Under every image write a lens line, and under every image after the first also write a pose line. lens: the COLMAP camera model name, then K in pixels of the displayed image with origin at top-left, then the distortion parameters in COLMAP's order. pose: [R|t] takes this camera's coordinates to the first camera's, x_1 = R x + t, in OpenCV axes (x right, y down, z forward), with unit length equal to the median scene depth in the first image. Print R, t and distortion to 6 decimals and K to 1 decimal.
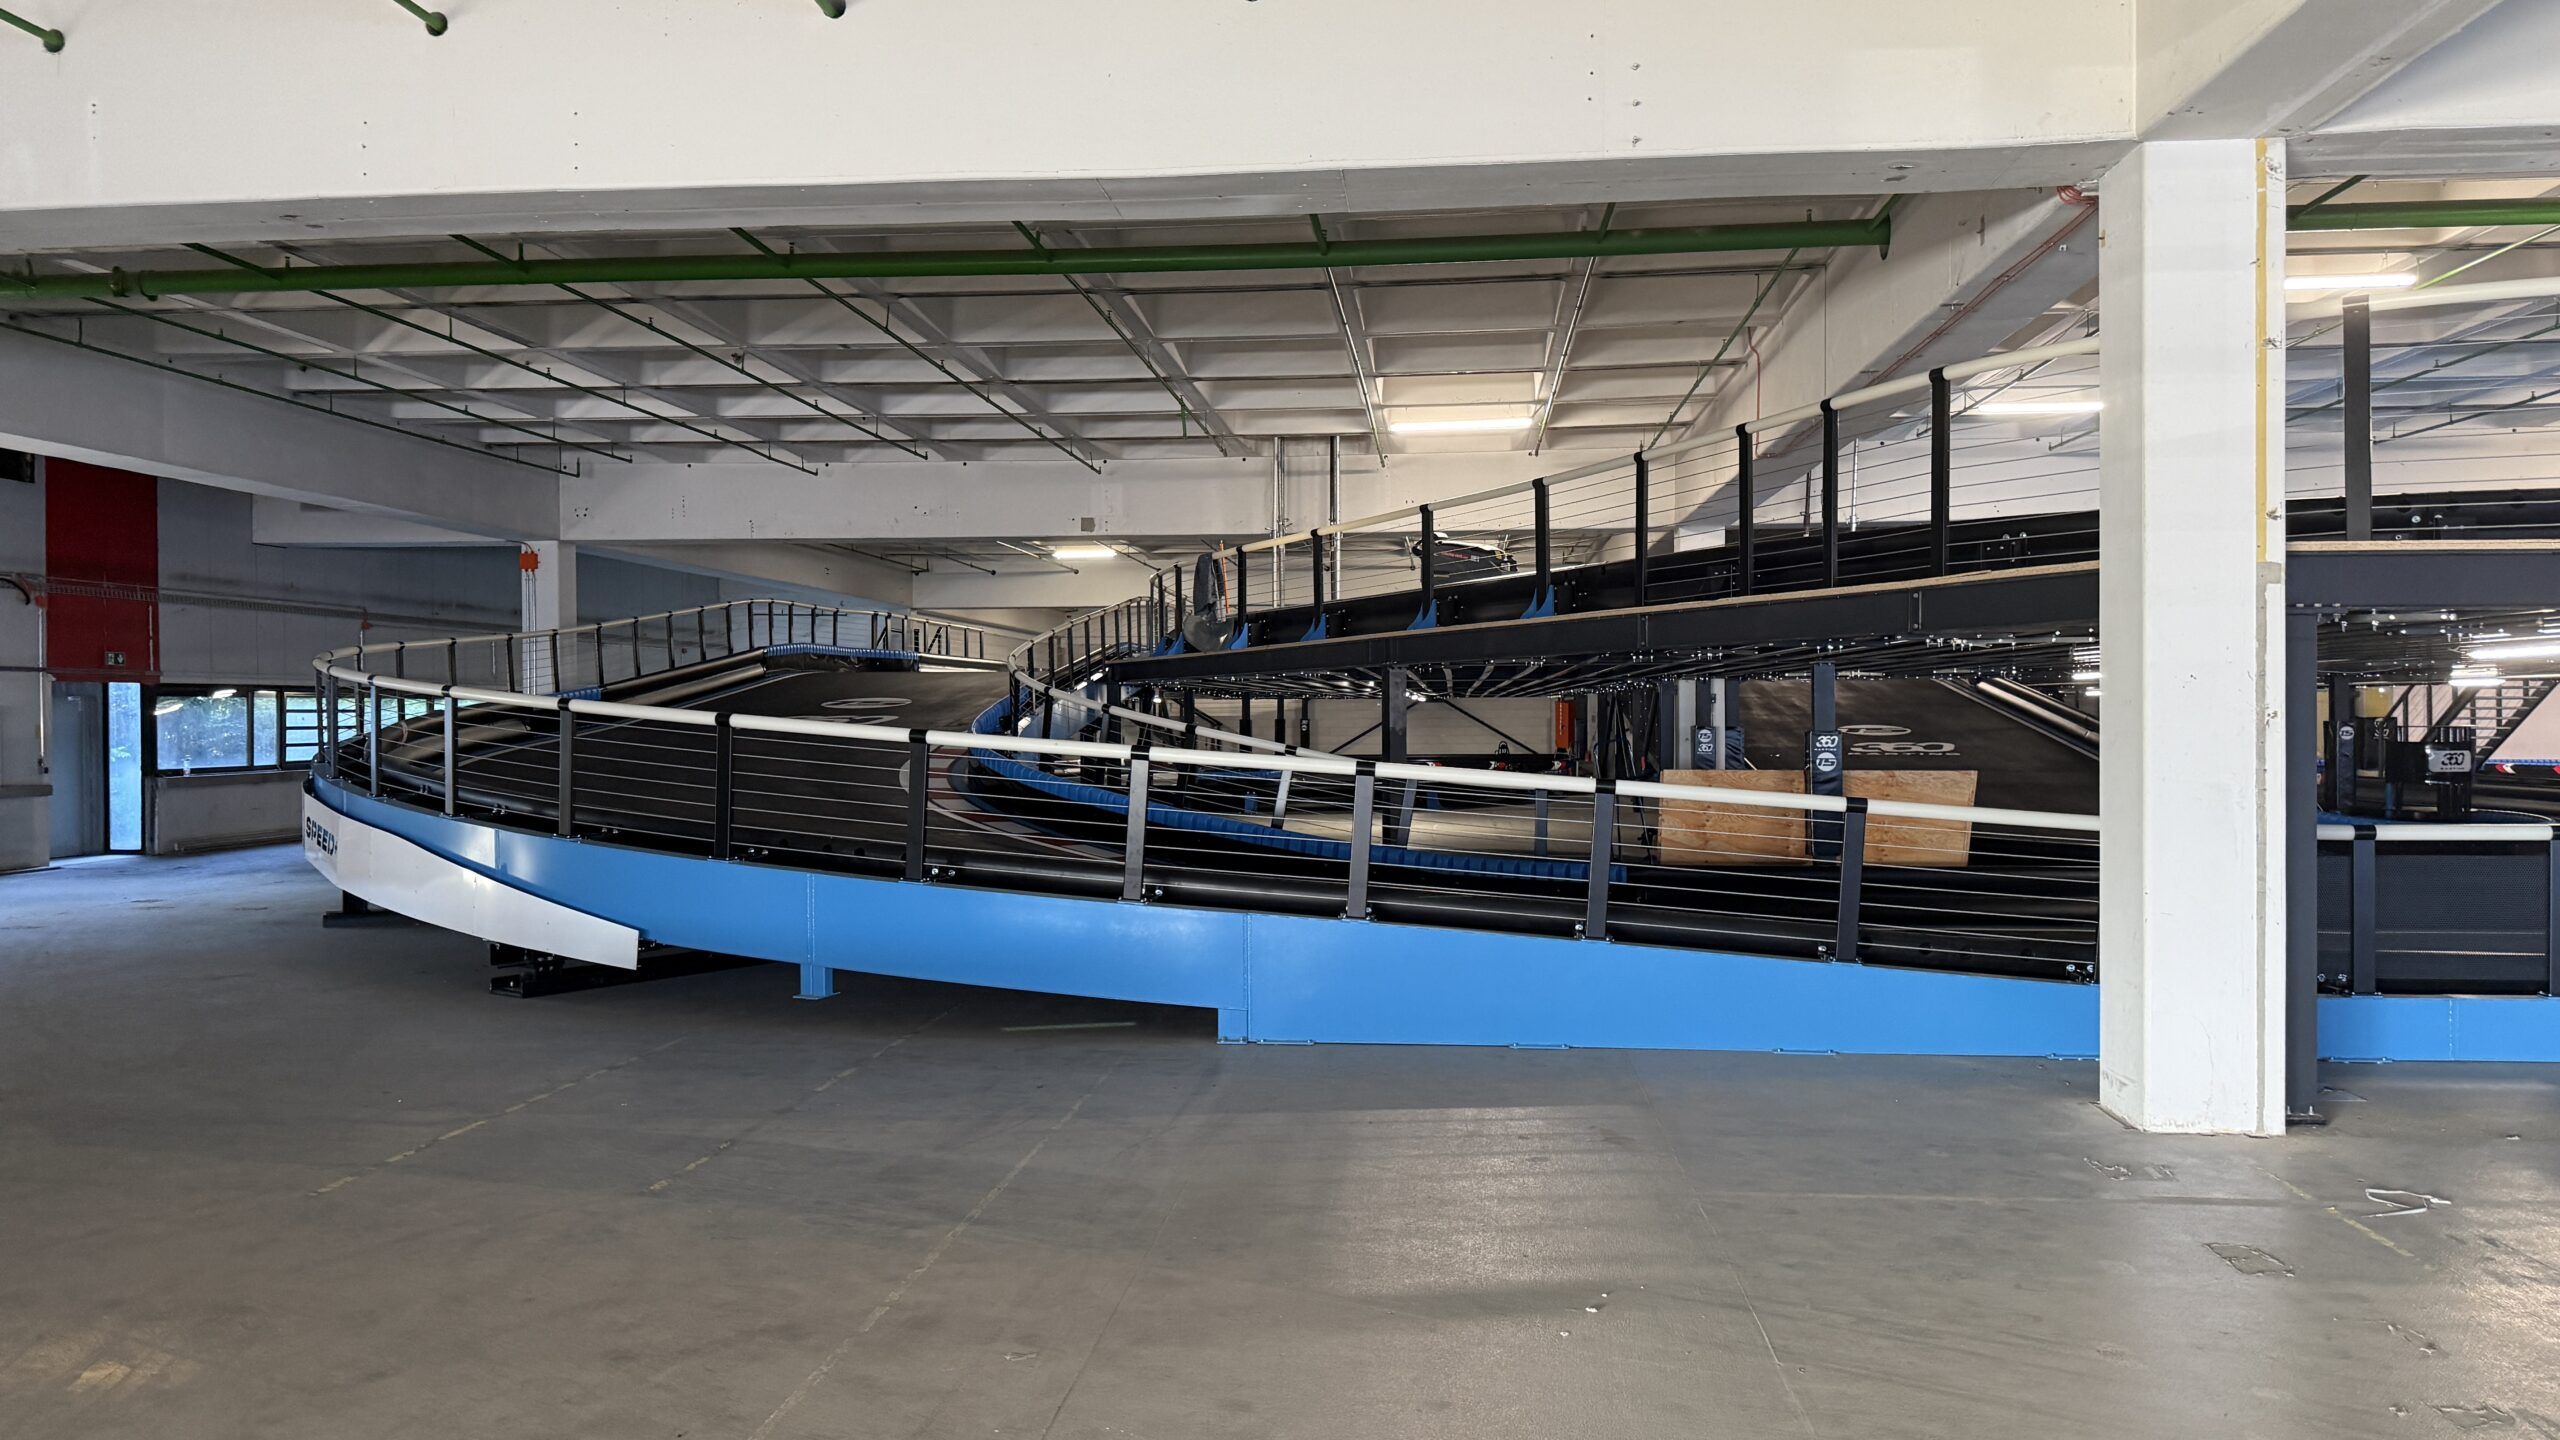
lens RADIAL K [[1740.7, 0, 1273.4], [0, 1740.7, 723.6], [0, 0, 1]] dist [0.026451, -0.001550]
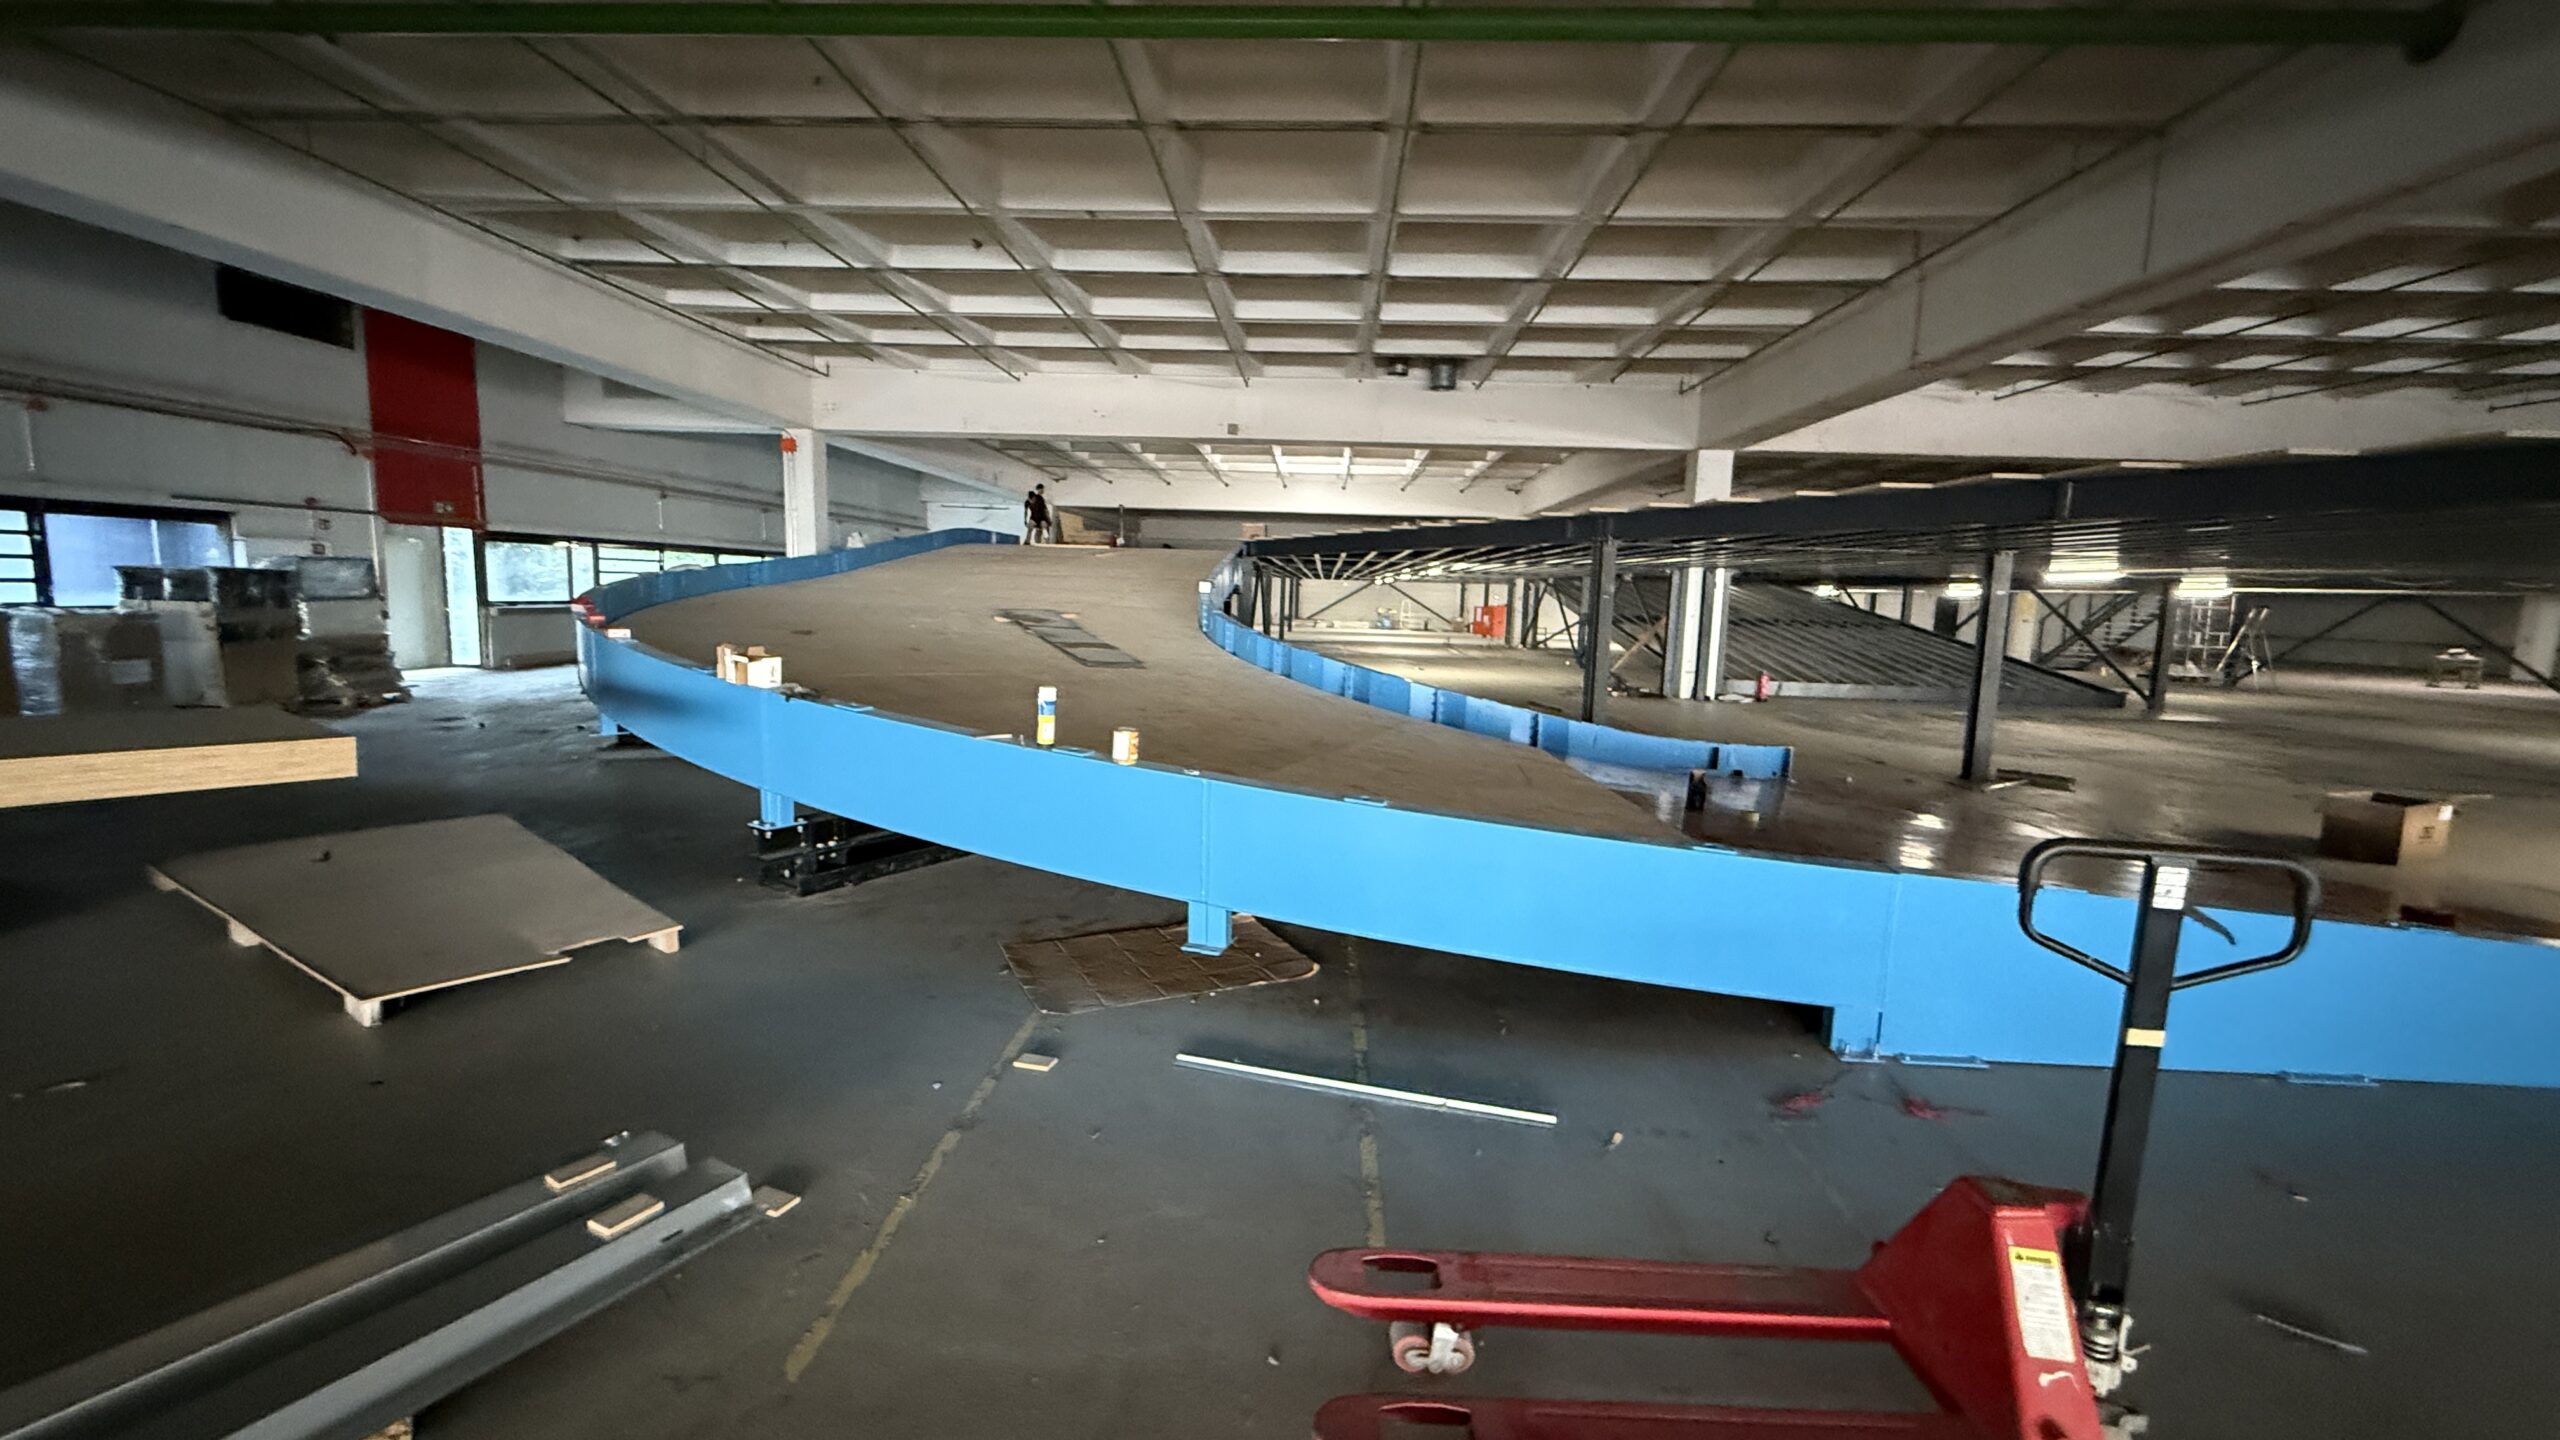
lens RADIAL K [[1014.0, 0, 1279.0], [0, 1014.0, 704.9], [0, 0, 1]] dist [0.009459, -0.000846]
pose [[0.998588, 0.025595, 0.046557, -0.107944], [-0.030522, 0.993638, 0.108402, 0.004062], [-0.043487, -0.109670, 0.993016, 0.250675]]
